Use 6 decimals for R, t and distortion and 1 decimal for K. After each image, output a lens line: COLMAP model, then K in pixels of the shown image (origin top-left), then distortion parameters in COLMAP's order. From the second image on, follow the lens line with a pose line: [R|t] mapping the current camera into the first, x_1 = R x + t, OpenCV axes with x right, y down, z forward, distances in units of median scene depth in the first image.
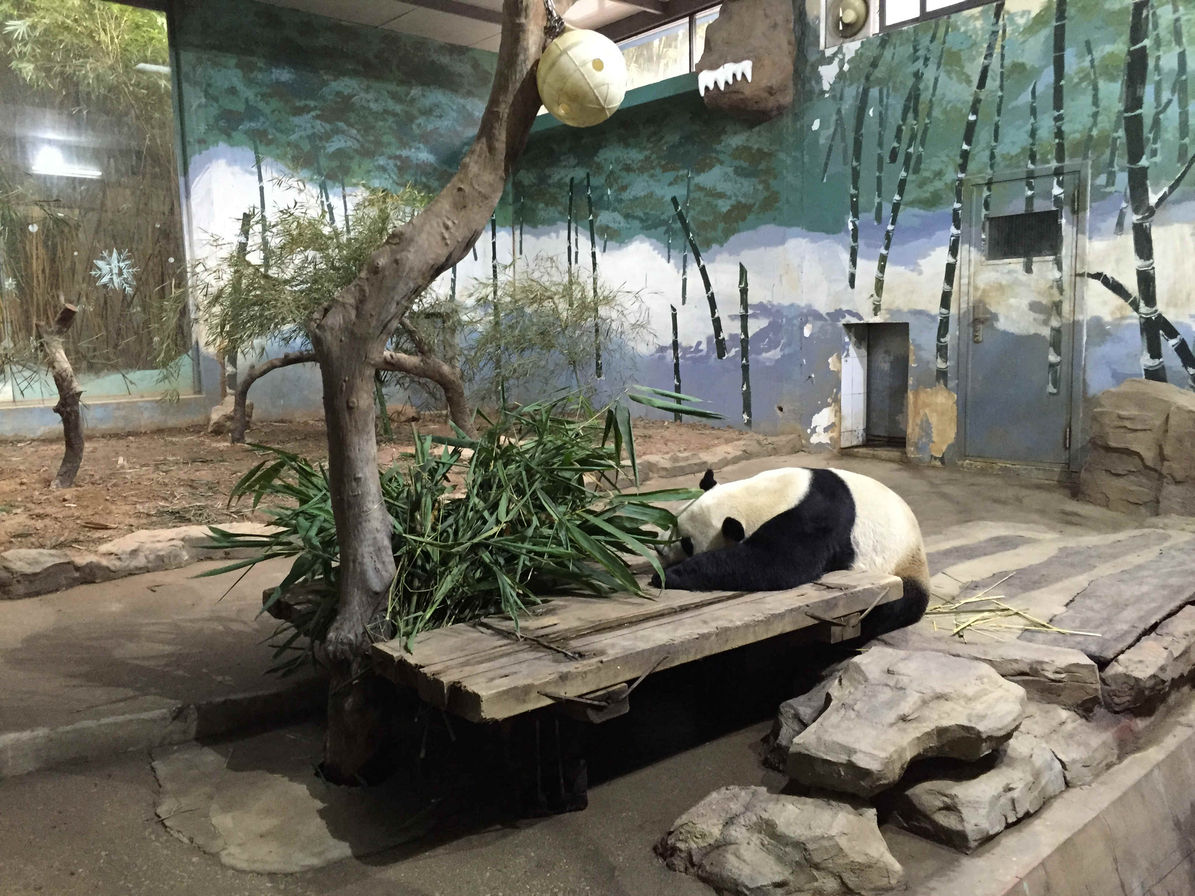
lens RADIAL K [[1005.3, 0, 597.5], [0, 1005.3, 448.0], [0, 0, 1]] dist [0.005018, 0.007021]
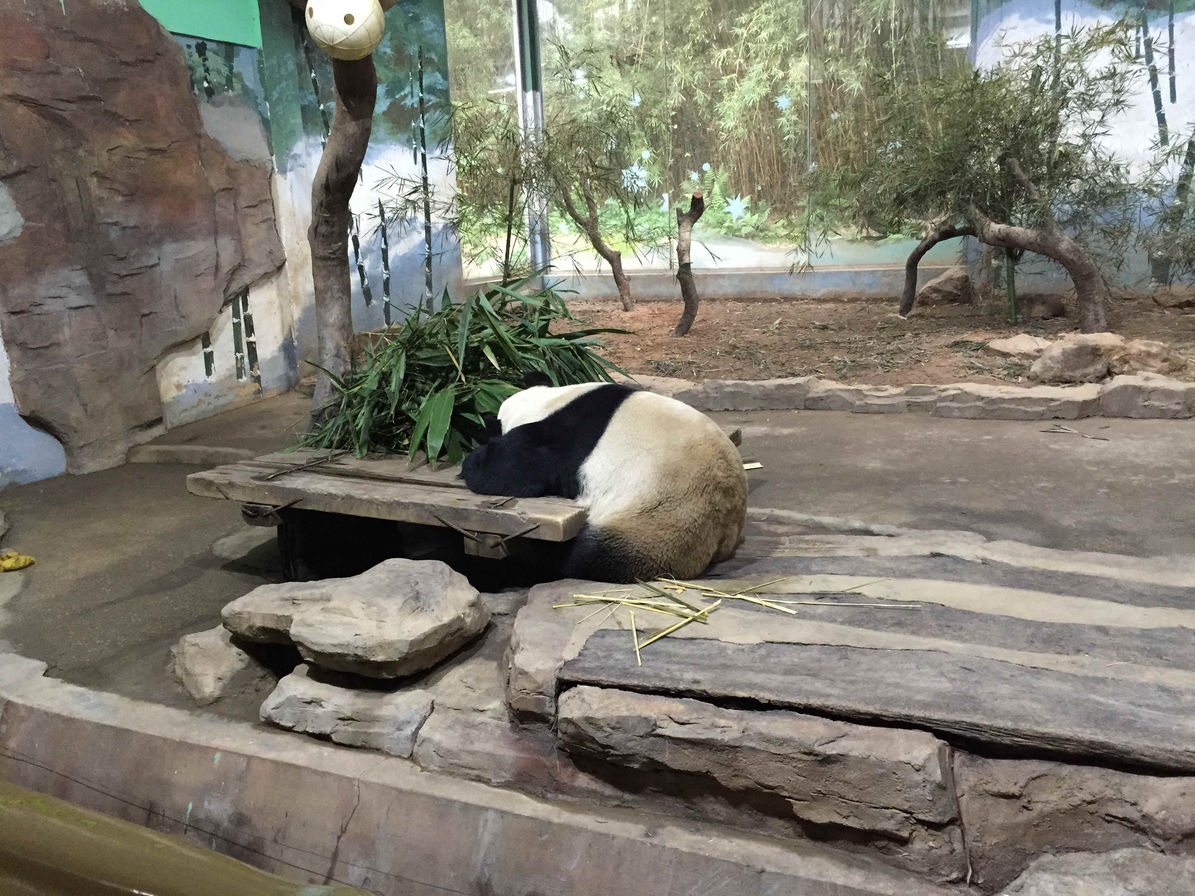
lens RADIAL K [[1019.2, 0, 597.5], [0, 1019.2, 448.0], [0, 0, 1]] dist [0.003919, -0.004976]
pose [[0.381162, 0.196330, -0.903421, 1.168143], [-0.066771, 0.980485, 0.184906, -0.103660], [0.922094, -0.010157, 0.386833, 0.723388]]
